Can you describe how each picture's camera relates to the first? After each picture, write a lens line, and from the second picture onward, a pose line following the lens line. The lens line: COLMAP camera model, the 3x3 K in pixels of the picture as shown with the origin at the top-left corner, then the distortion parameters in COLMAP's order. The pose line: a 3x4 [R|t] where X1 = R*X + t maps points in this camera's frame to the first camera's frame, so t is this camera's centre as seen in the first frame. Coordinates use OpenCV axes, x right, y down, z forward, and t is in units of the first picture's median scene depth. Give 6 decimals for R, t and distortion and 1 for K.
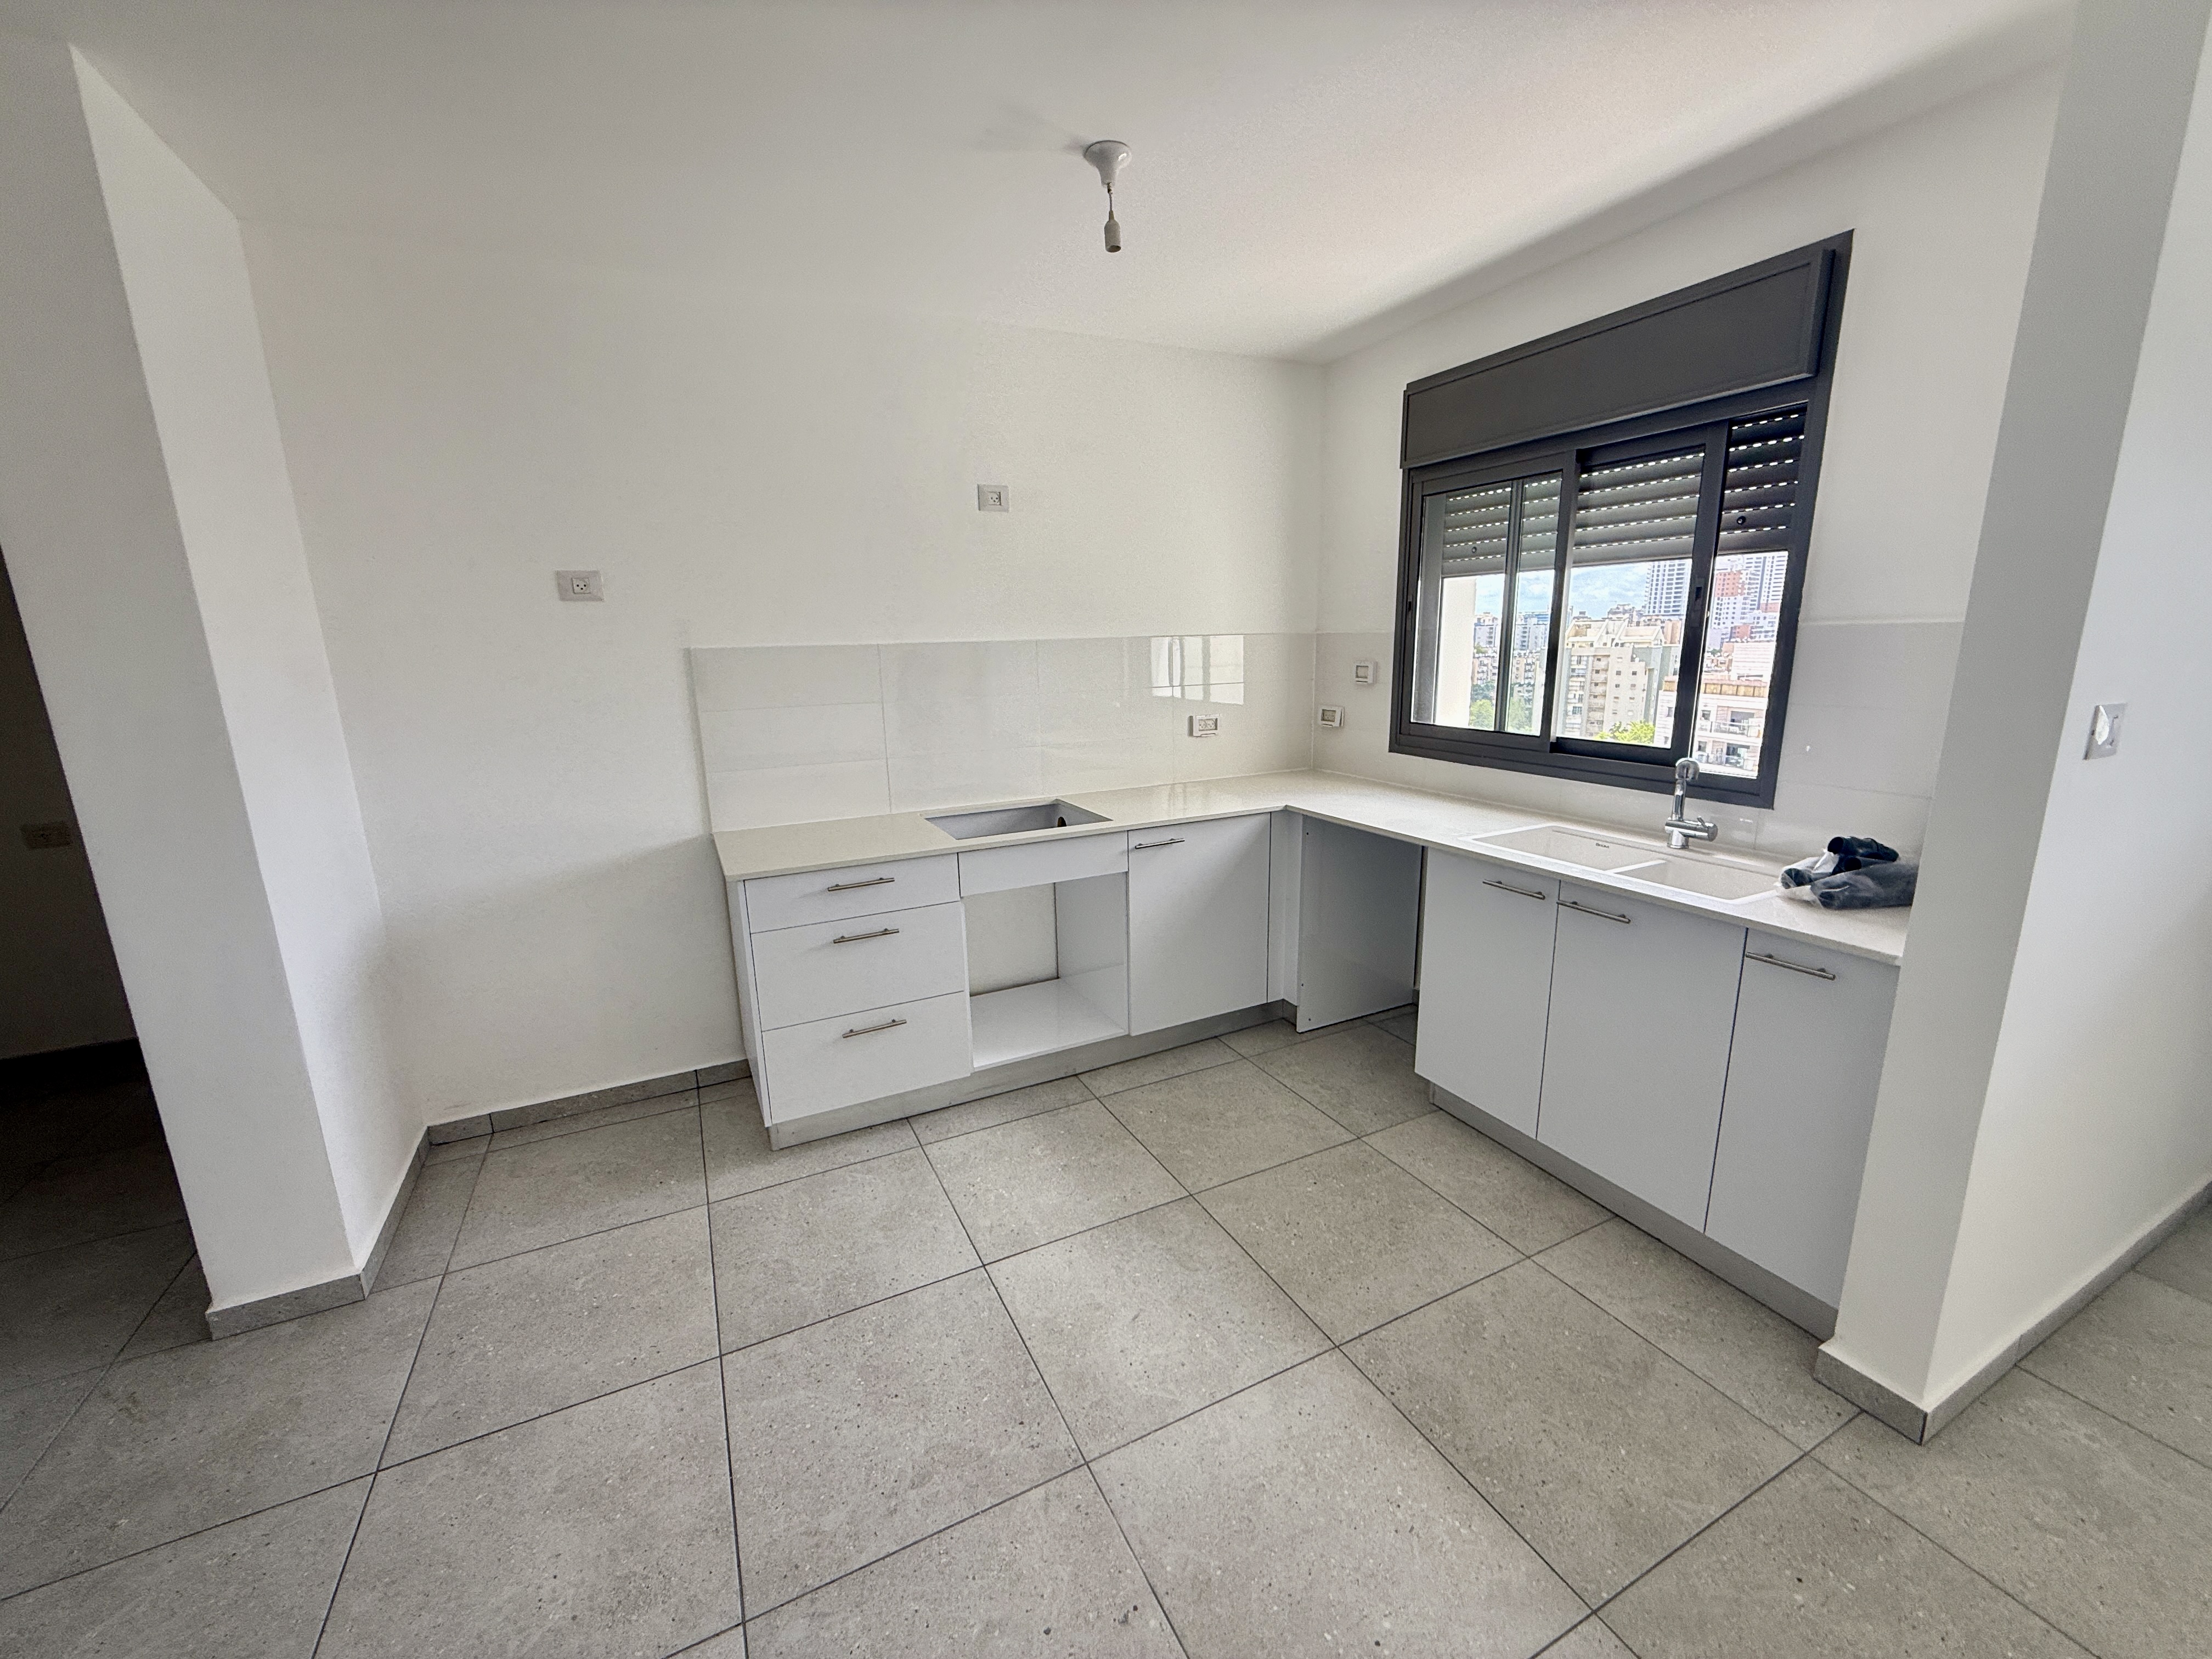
lens RADIAL K [[885.1, 0, 1119.8], [0, 885.1, 830.8], [0, 0, 1]] dist [-0.001093, -0.000481]
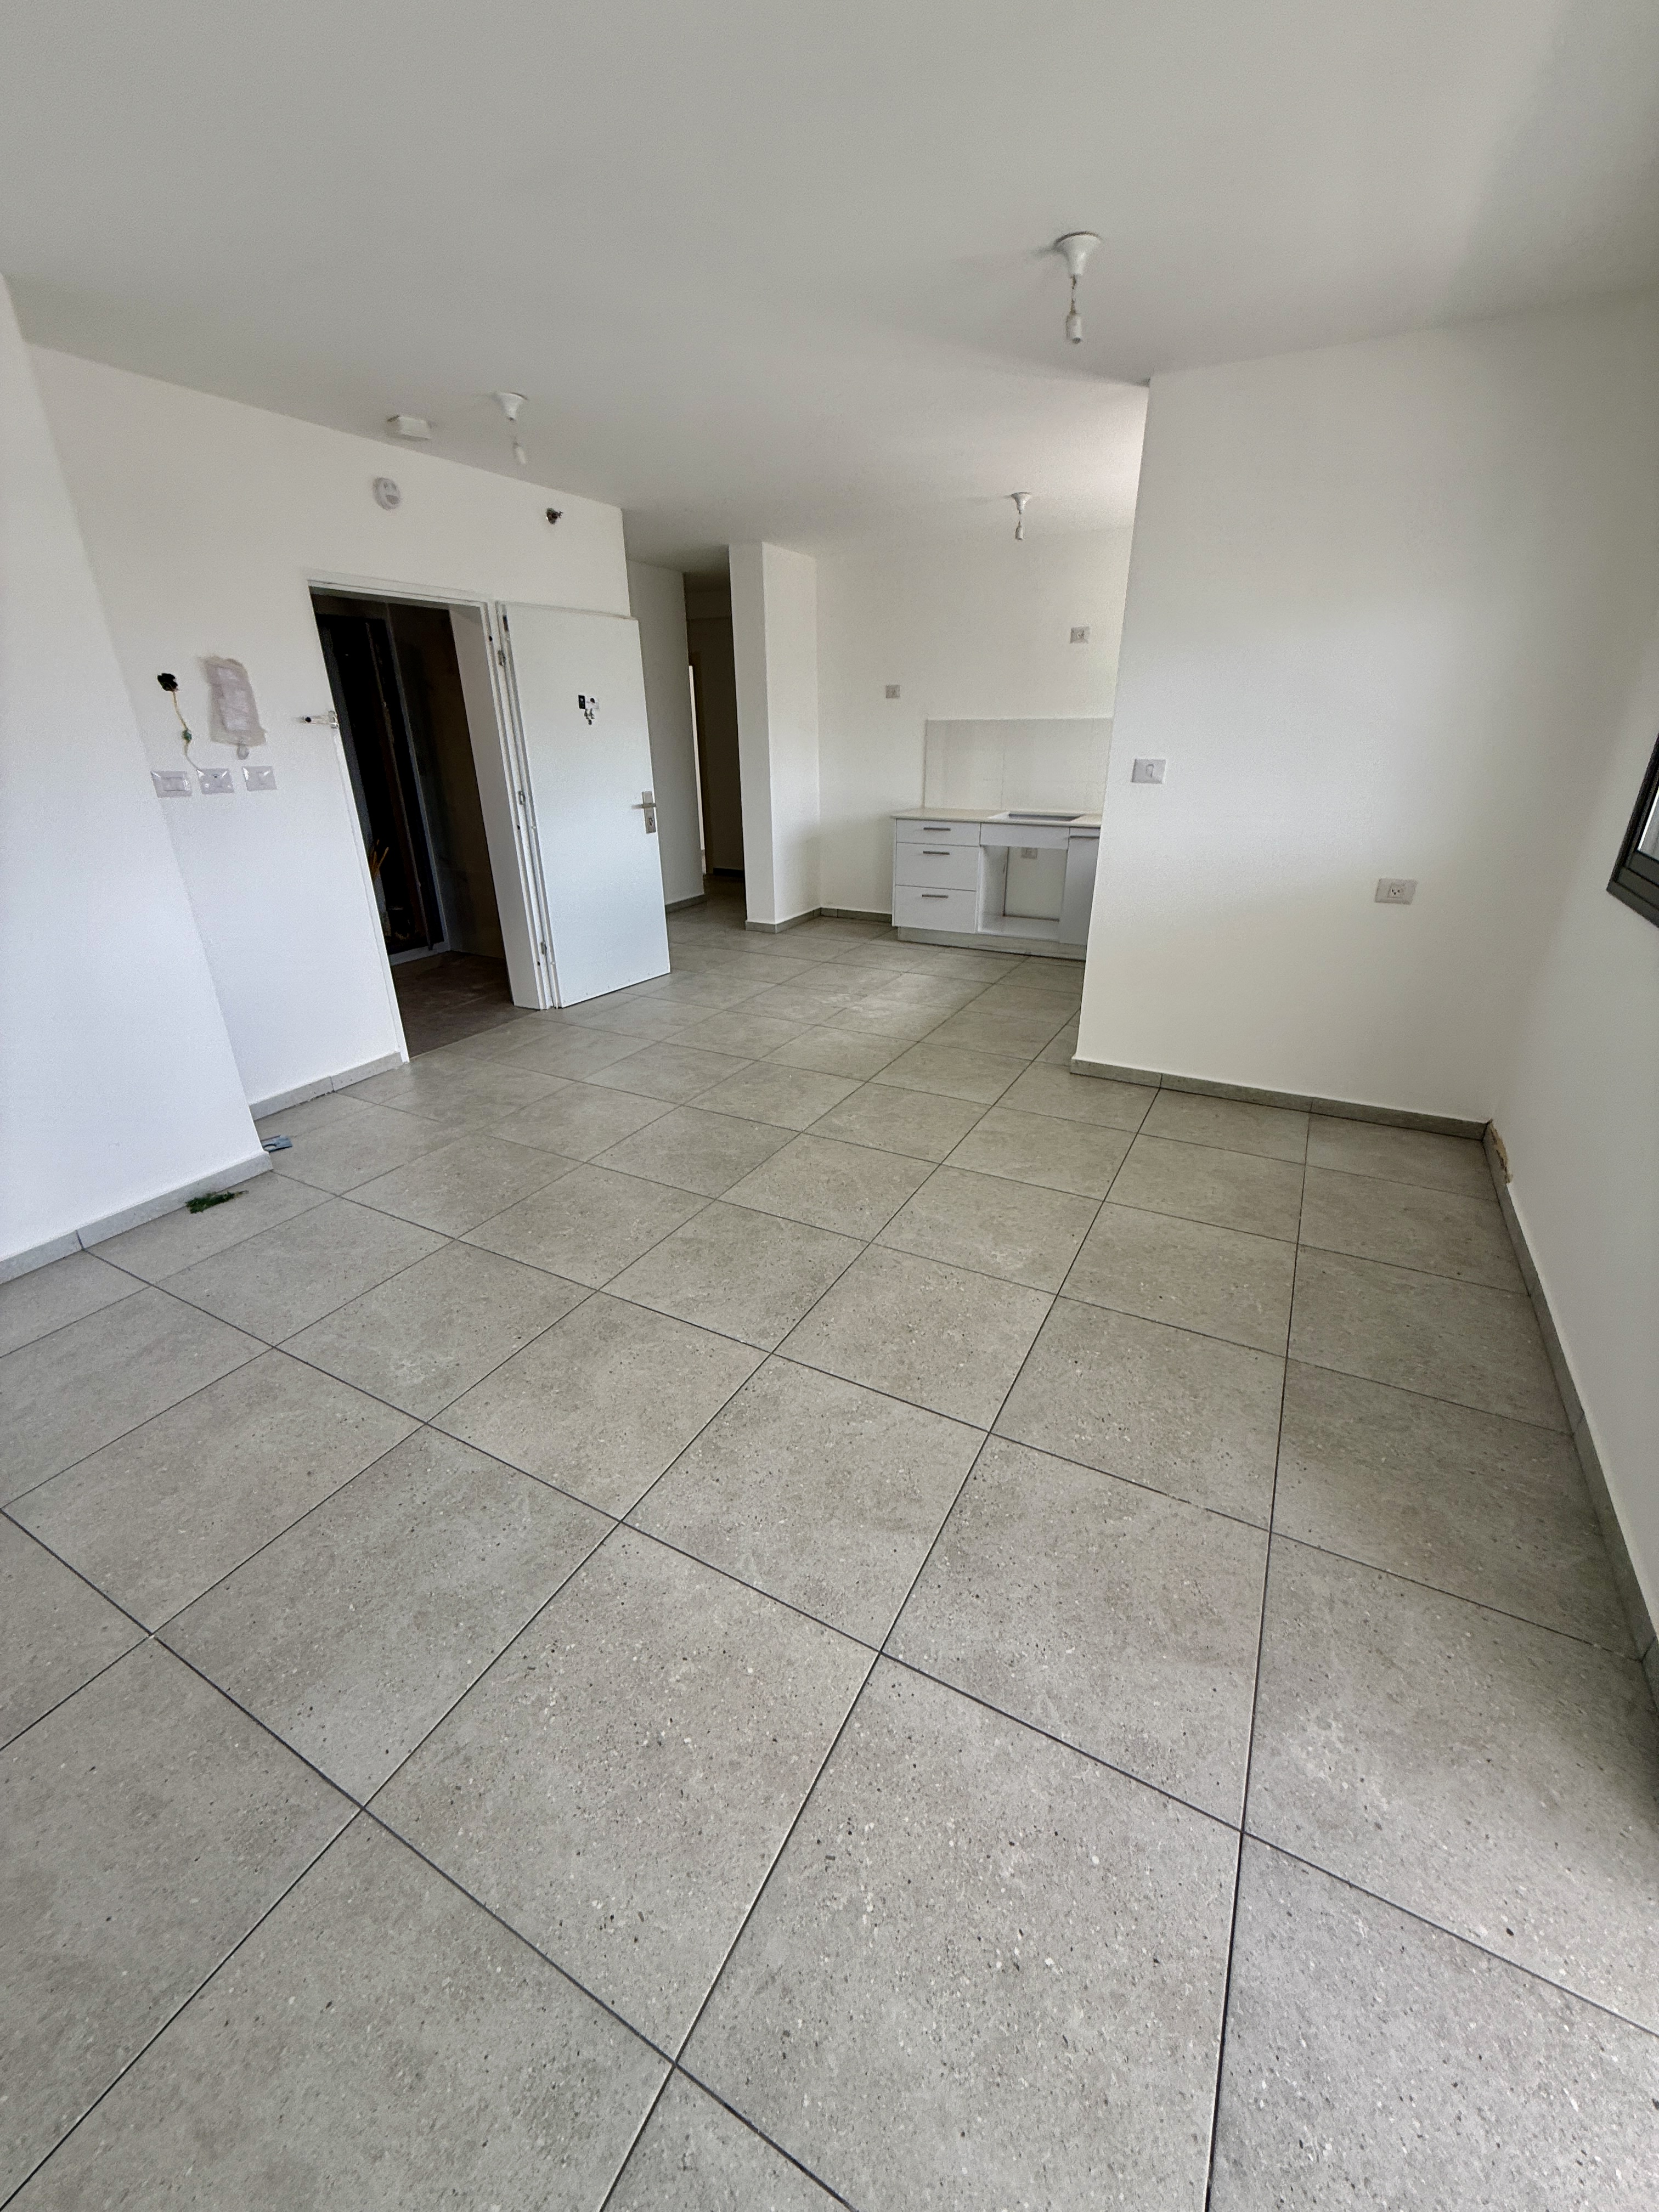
lens RADIAL K [[885.1, 0, 829.8], [0, 885.1, 1111.0], [0, 0, 1]] dist [-0.001093, -0.000481]
pose [[0.574629, 0.344870, -0.742204, 1.478557], [-0.183908, 0.938099, 0.293509, 0.121656], [0.797483, -0.032161, 0.602483, -0.633992]]
